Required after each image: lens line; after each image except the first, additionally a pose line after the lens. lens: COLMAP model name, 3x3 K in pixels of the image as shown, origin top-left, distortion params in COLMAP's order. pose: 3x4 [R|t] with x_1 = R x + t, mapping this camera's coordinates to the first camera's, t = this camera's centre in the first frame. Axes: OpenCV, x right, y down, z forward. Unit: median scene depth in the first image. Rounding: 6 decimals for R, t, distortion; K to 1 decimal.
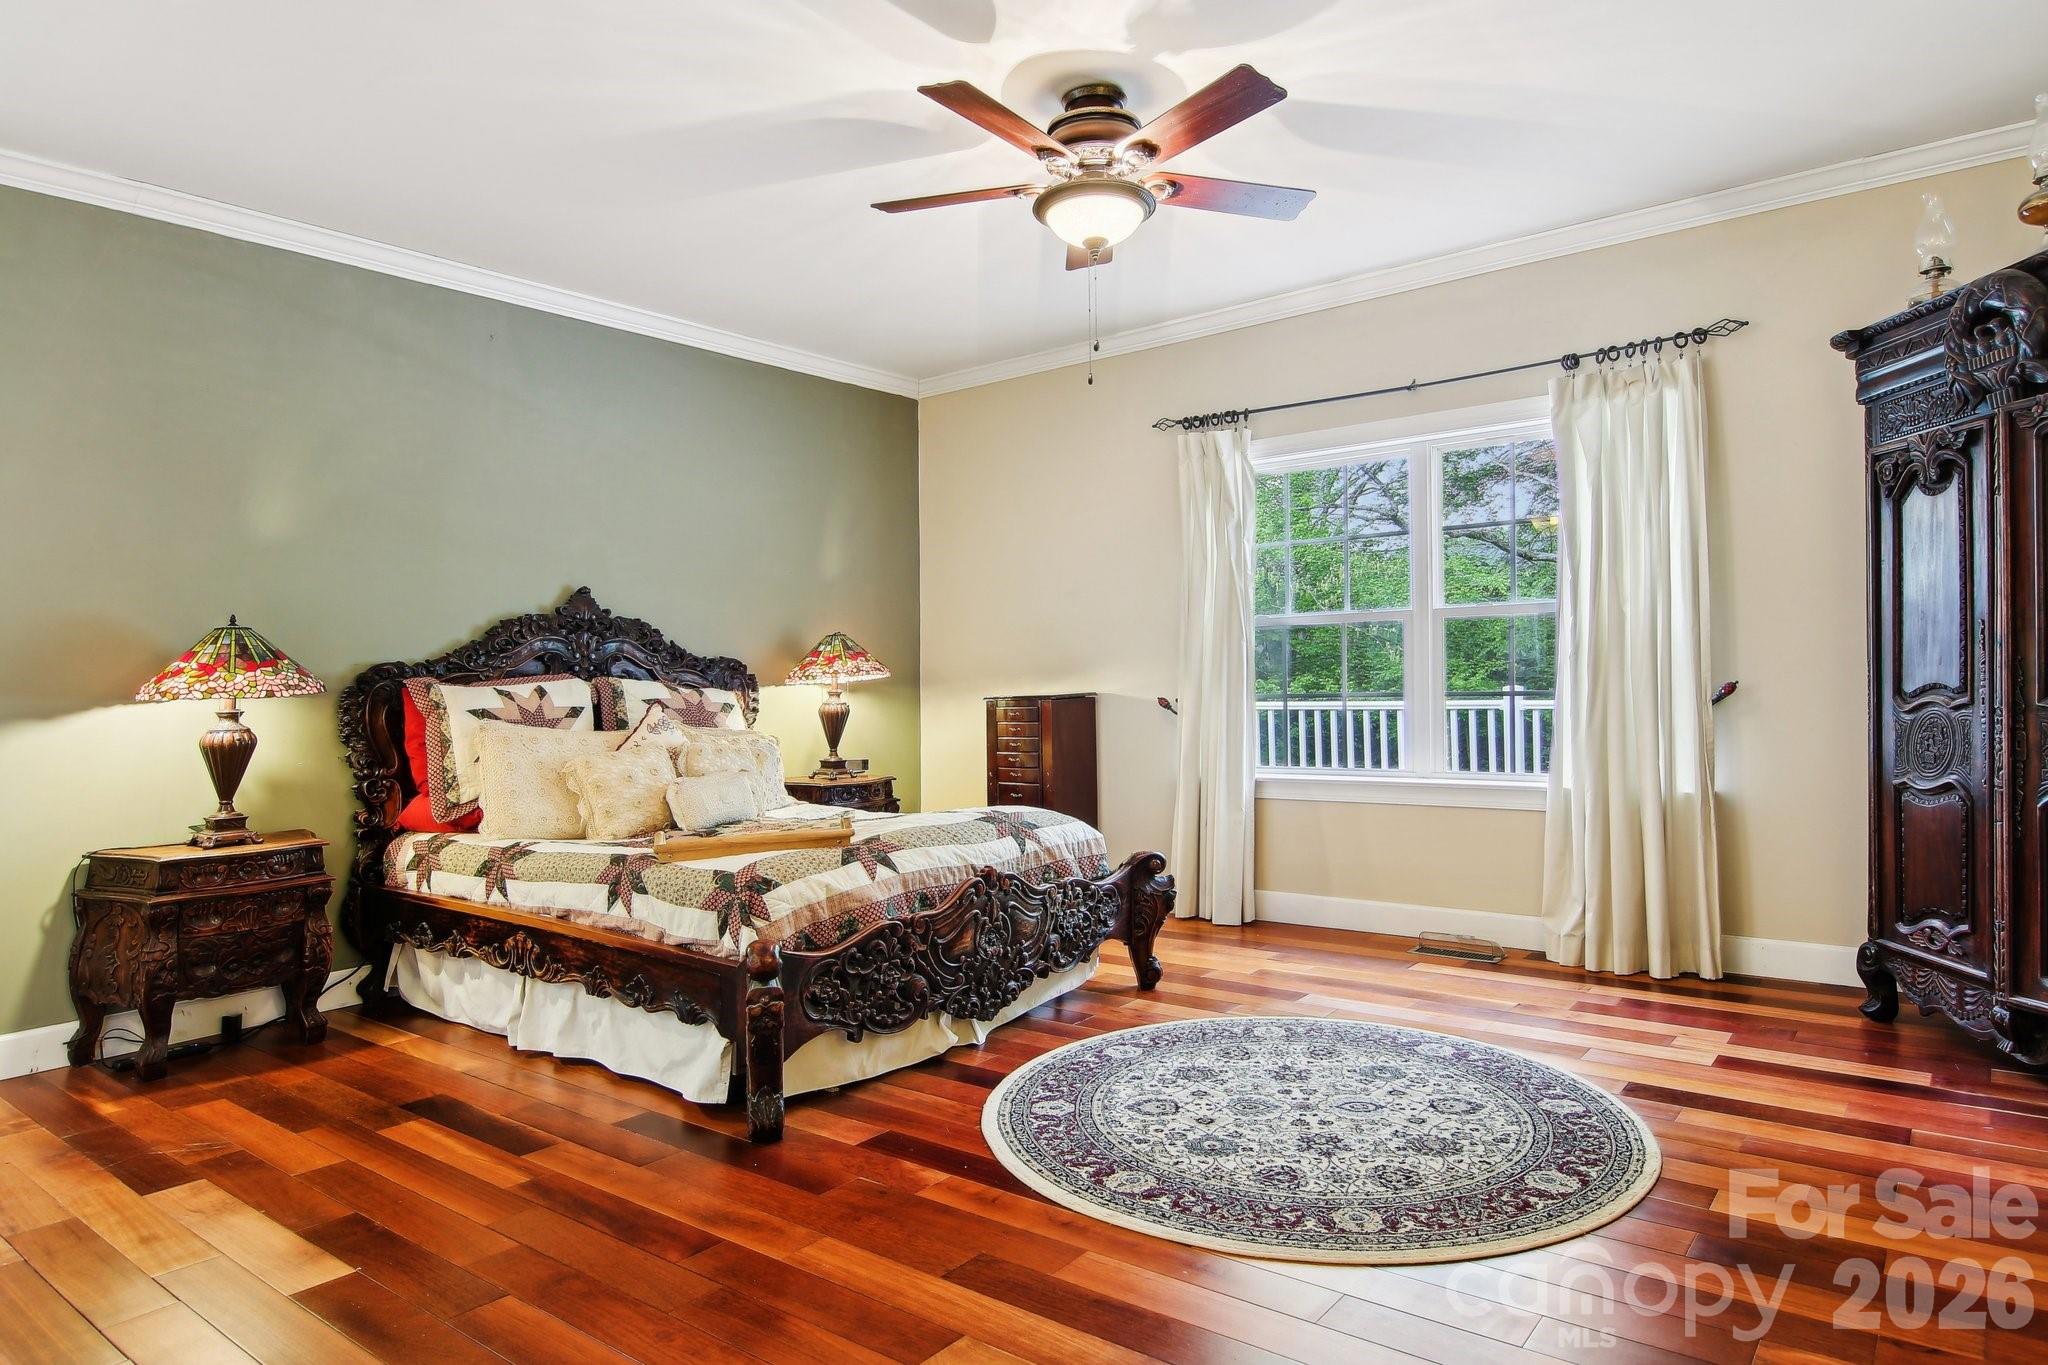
lens RADIAL K [[1186.0, 0, 1022.7], [0, 1186.0, 695.5], [0, 0, 1]] dist [0.003879, -0.019618]
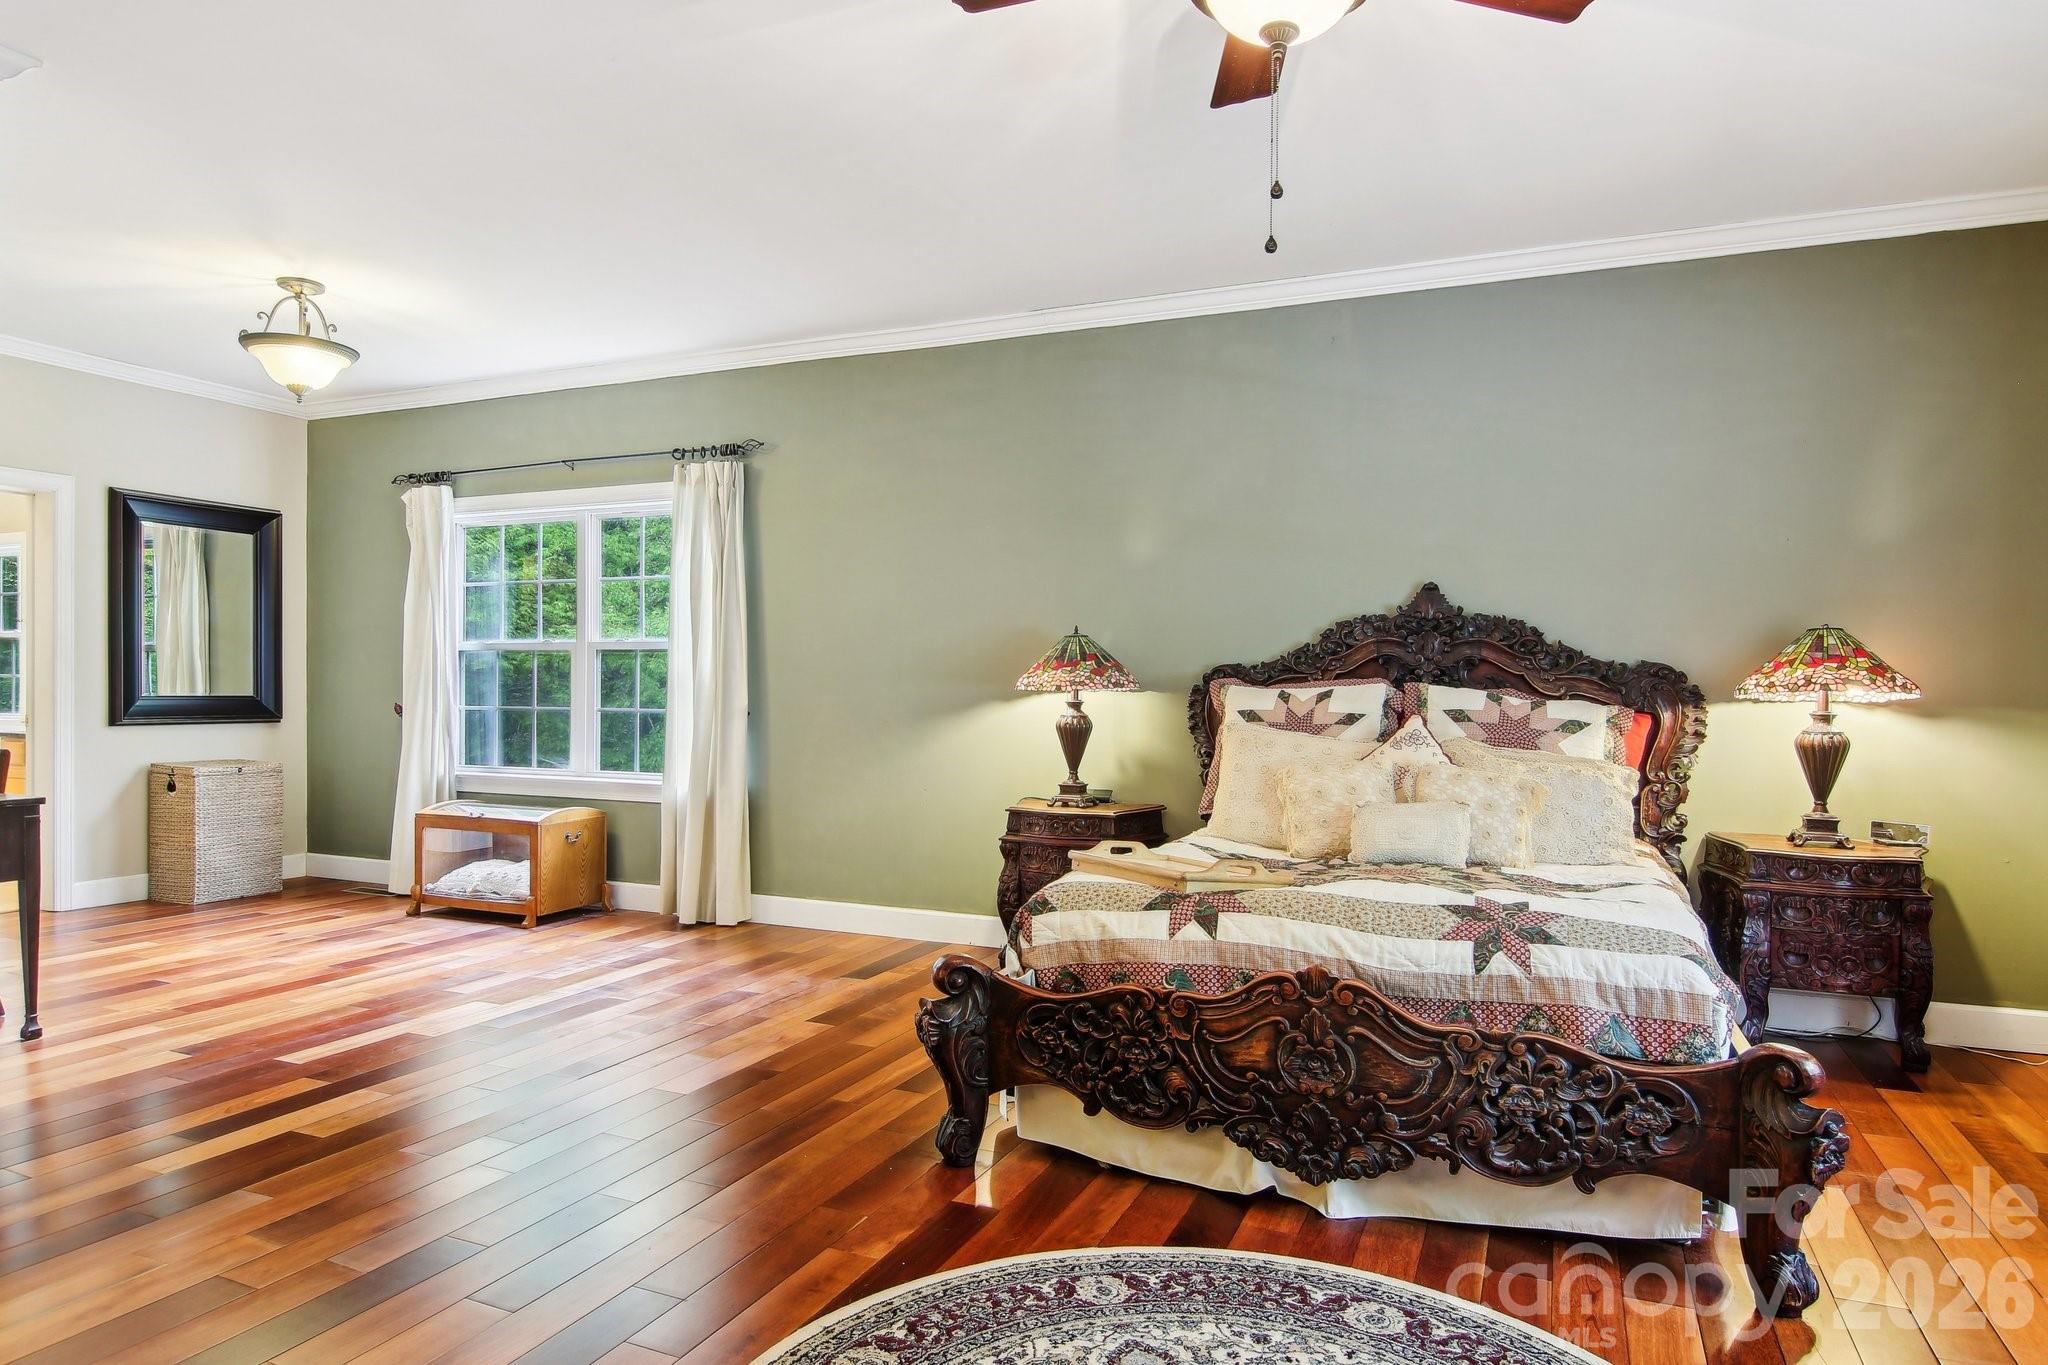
lens RADIAL K [[1232.5, 0, 1023.8], [0, 1232.5, 649.6], [0, 0, 1]] dist [0.020422, -0.024271]
pose [[0.271031, 0.001031, -0.962570, 0.610247], [-0.033820, 0.999392, -0.008452, -0.029901], [0.961976, 0.034845, 0.270901, 0.603995]]
